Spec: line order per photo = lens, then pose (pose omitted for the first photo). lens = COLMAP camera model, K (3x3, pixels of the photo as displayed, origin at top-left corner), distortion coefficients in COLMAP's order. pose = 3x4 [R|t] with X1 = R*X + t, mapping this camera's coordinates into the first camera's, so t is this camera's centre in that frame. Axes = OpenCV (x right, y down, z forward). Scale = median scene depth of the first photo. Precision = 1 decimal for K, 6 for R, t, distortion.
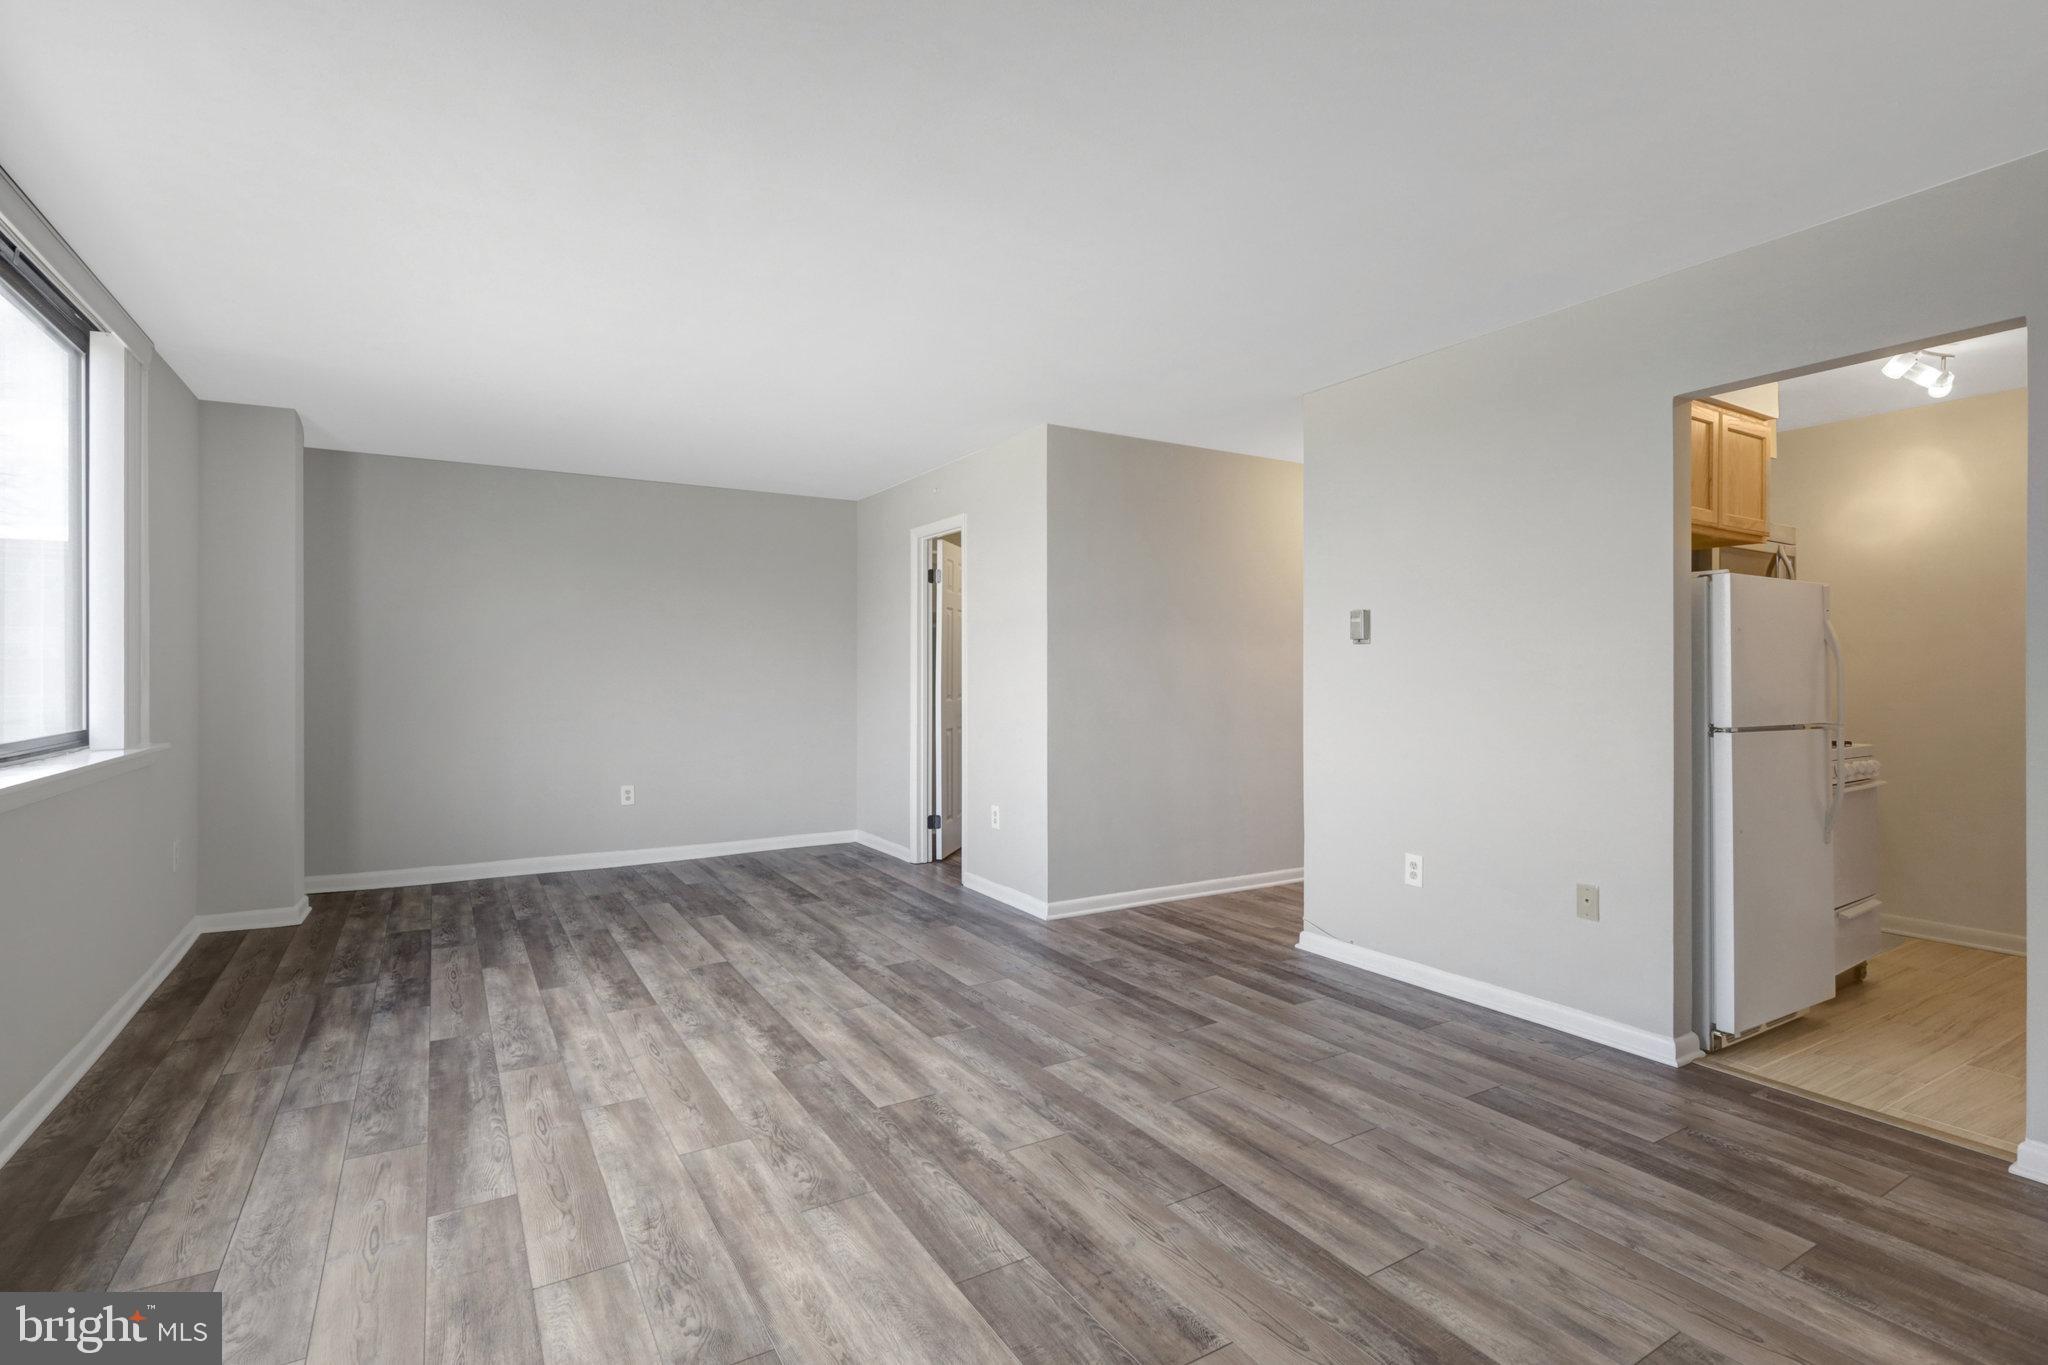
lens RADIAL K [[962.6, 0, 1016.9], [0, 962.6, 692.2], [0, 0, 1]] dist [-0.000100, 0.002286]
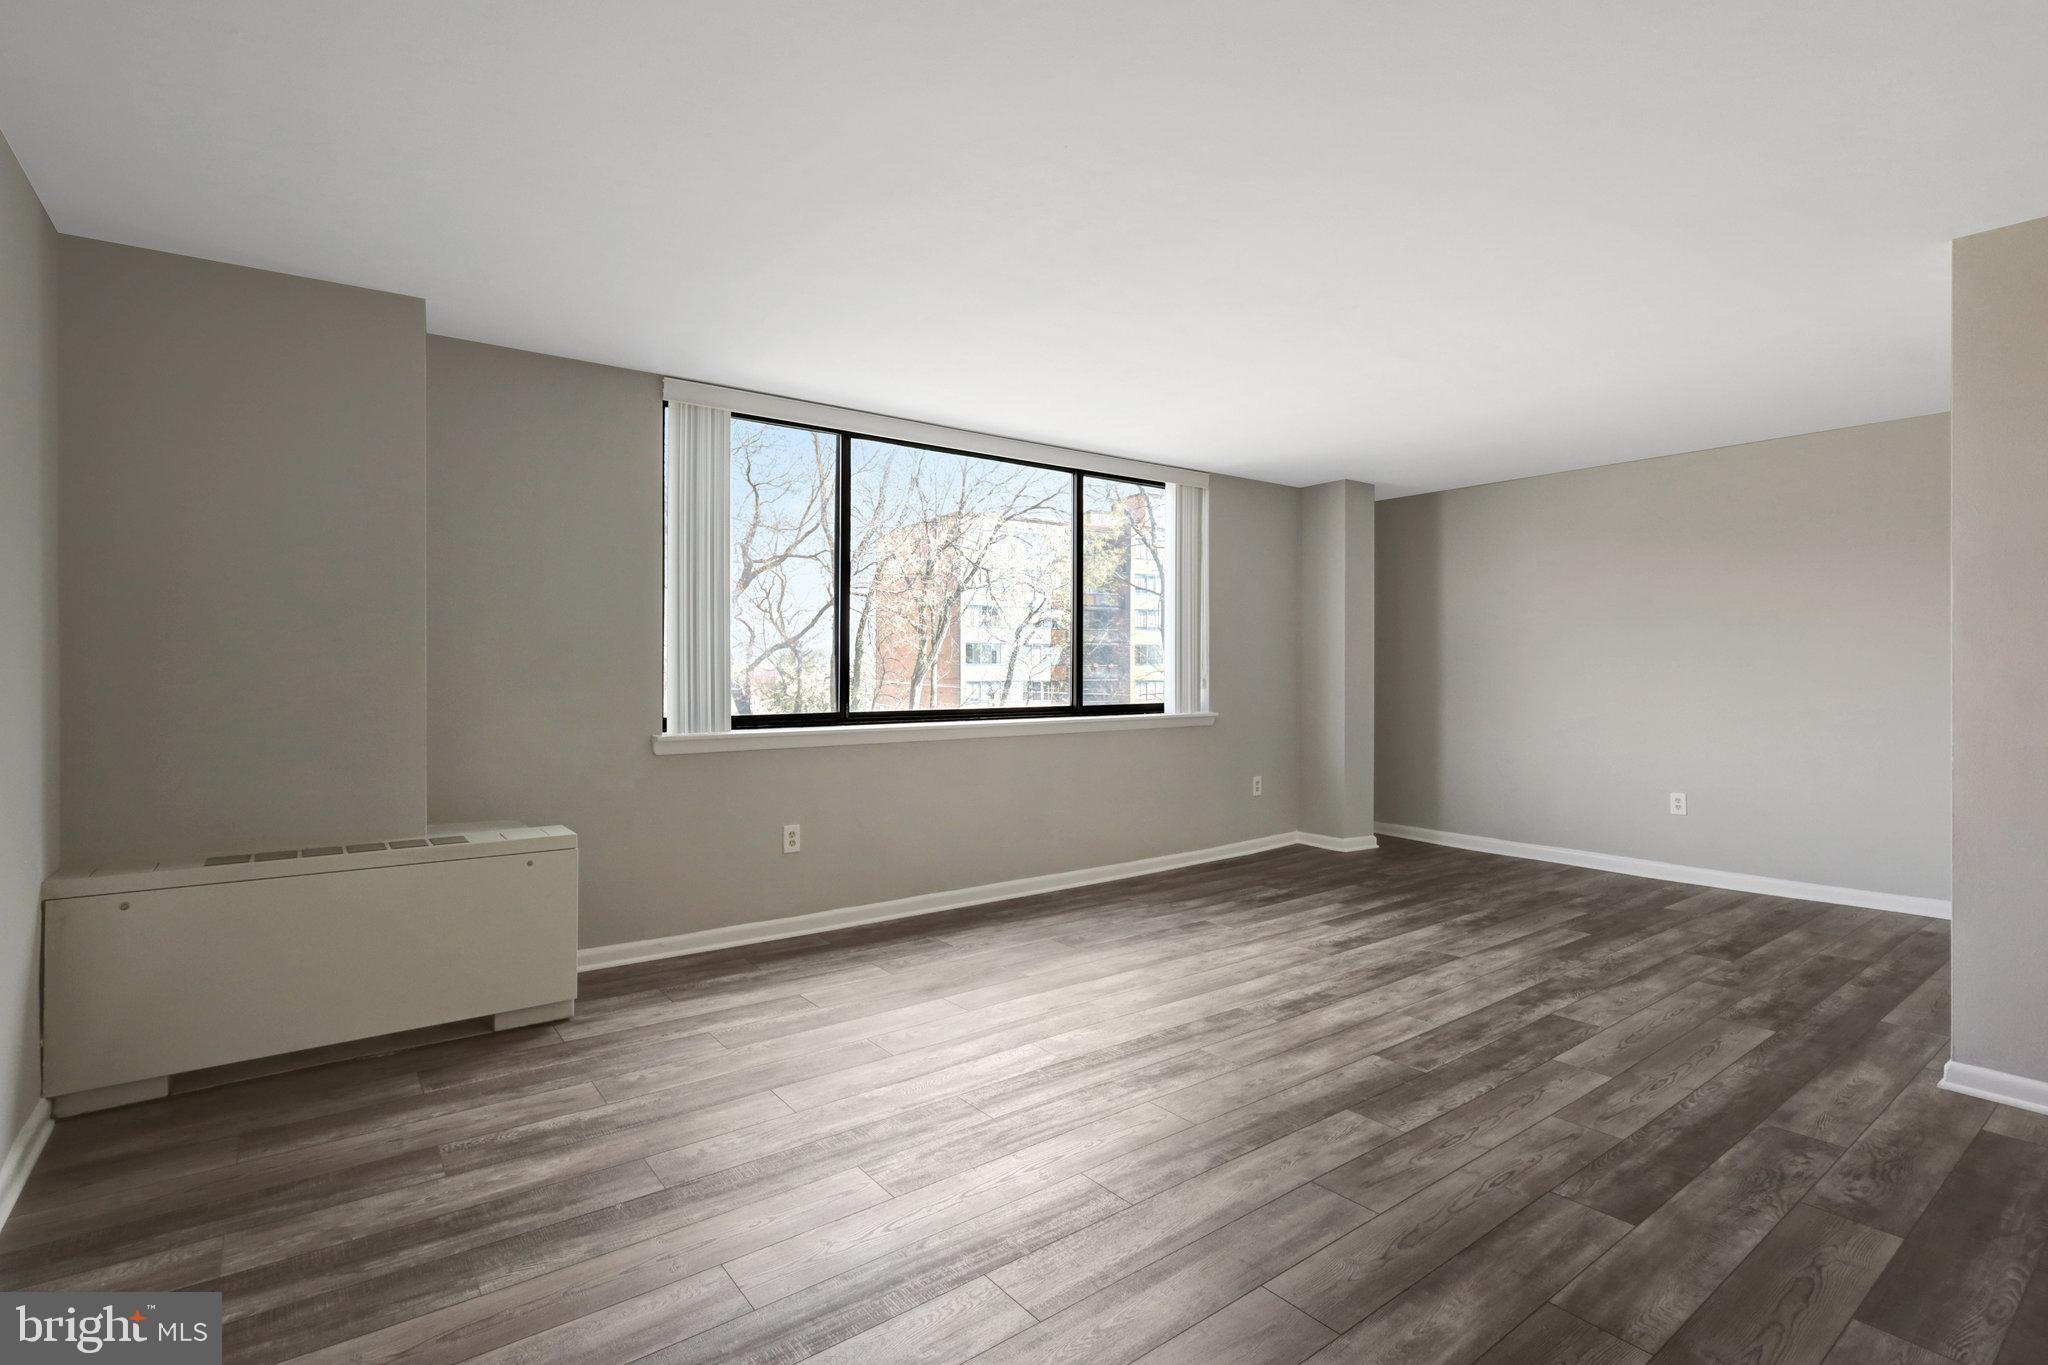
lens RADIAL K [[962.6, 0, 1025.3], [0, 962.6, 670.8], [0, 0, 1]] dist [-0.000100, 0.002286]
pose [[0.113858, -0.002570, -0.993494, 0.735172], [-0.017379, 0.999838, -0.004578, -0.004785], [0.993345, 0.017787, 0.113795, 0.500802]]
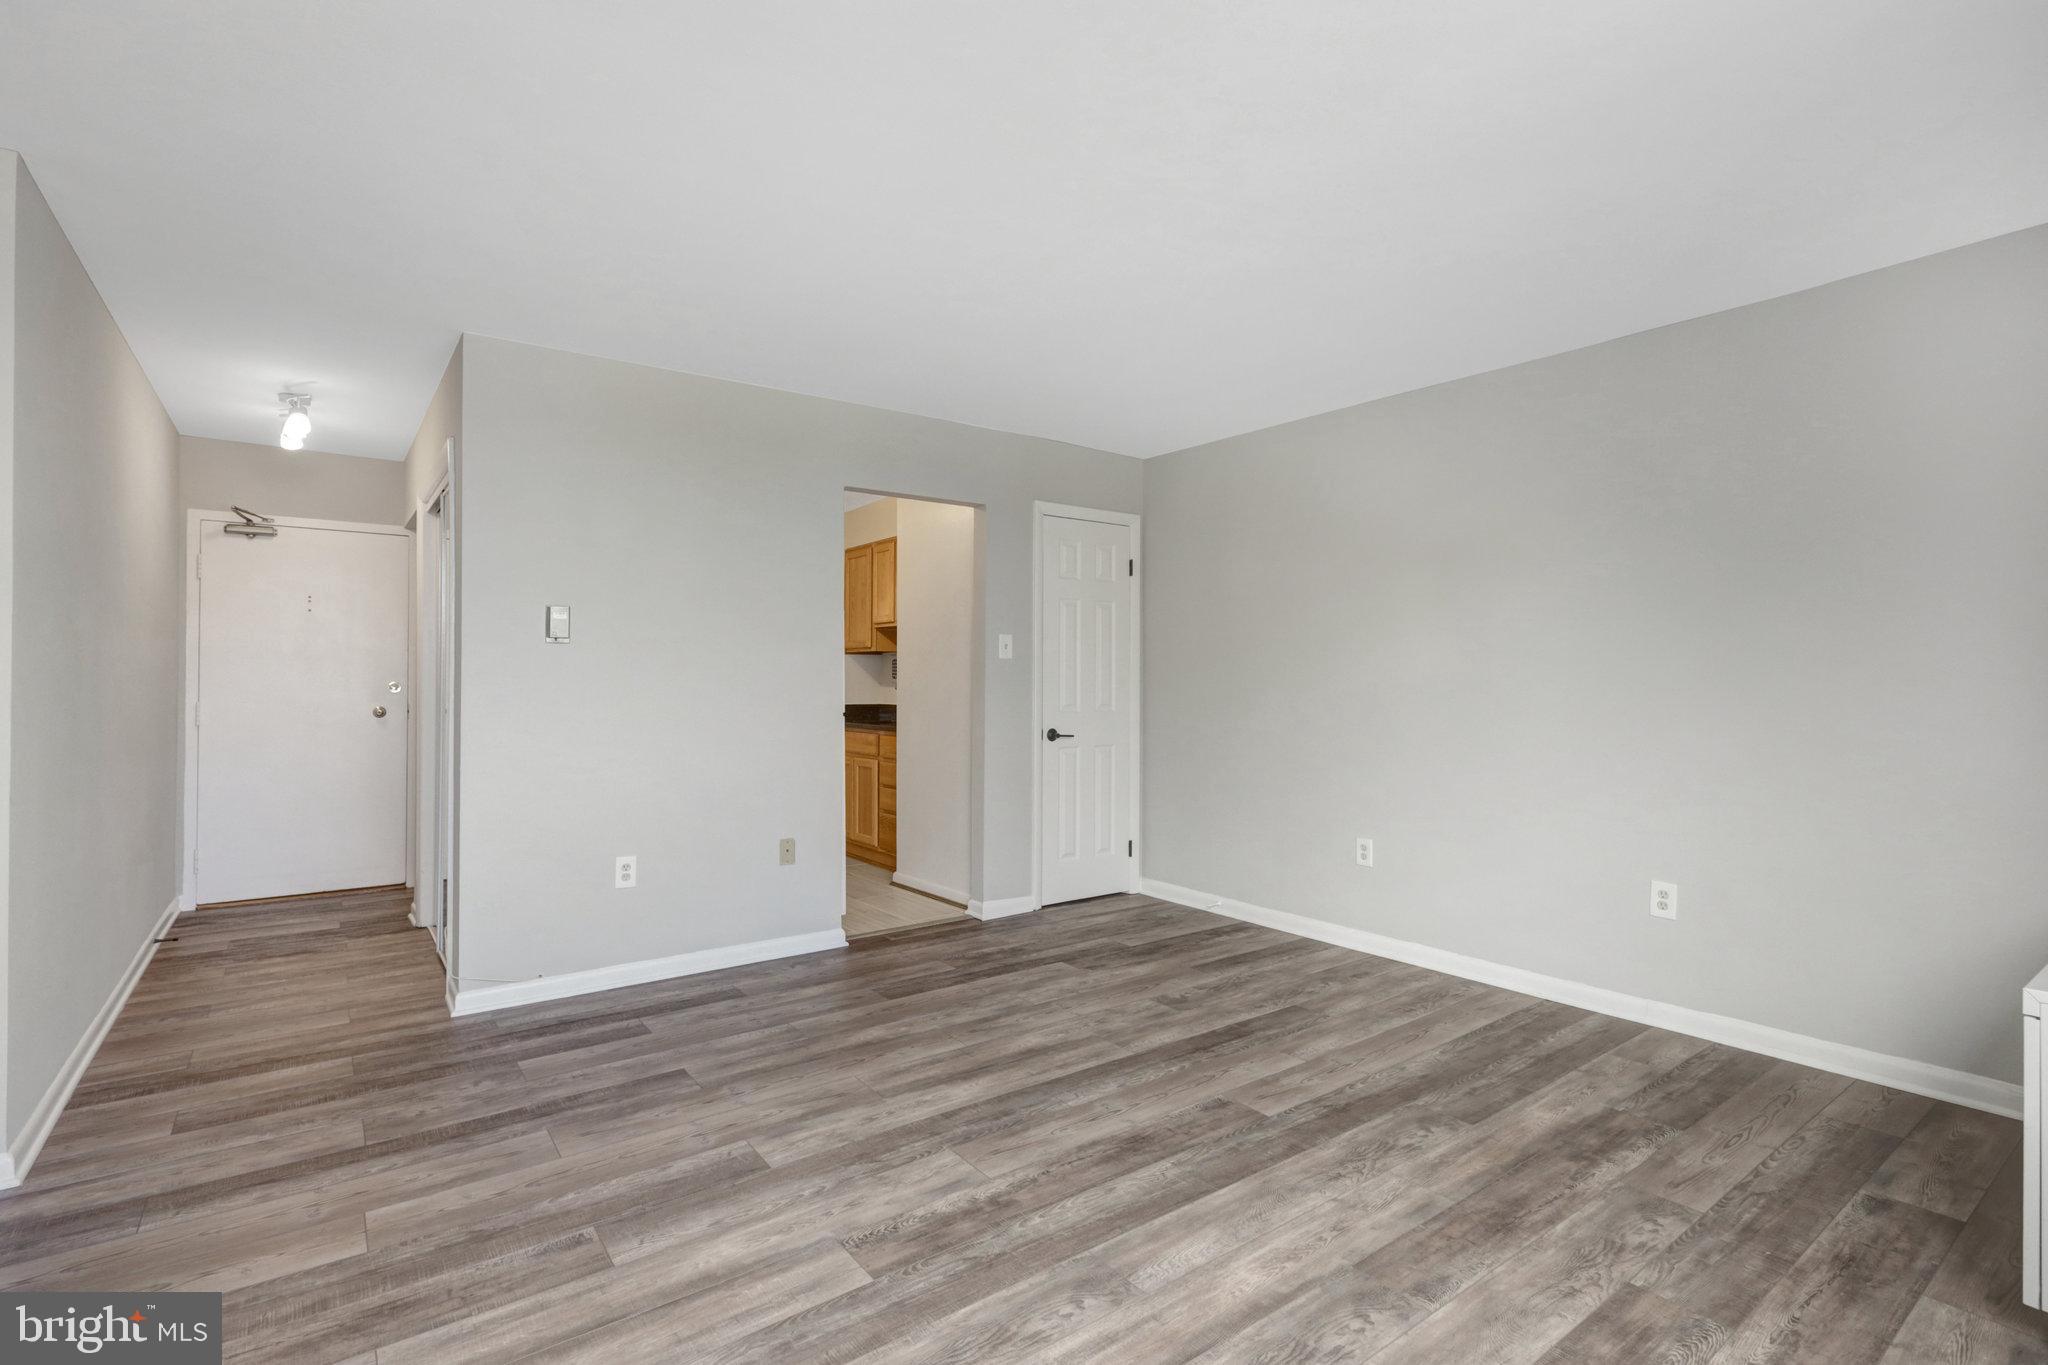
lens RADIAL K [[962.6, 0, 1021.0], [0, 962.6, 666.2], [0, 0, 1]] dist [-0.000100, 0.002286]
pose [[-0.094838, 0.014843, 0.995382, -0.663159], [0.014987, 0.999797, -0.013481, -0.008887], [-0.995380, 0.013639, -0.095041, 0.725731]]
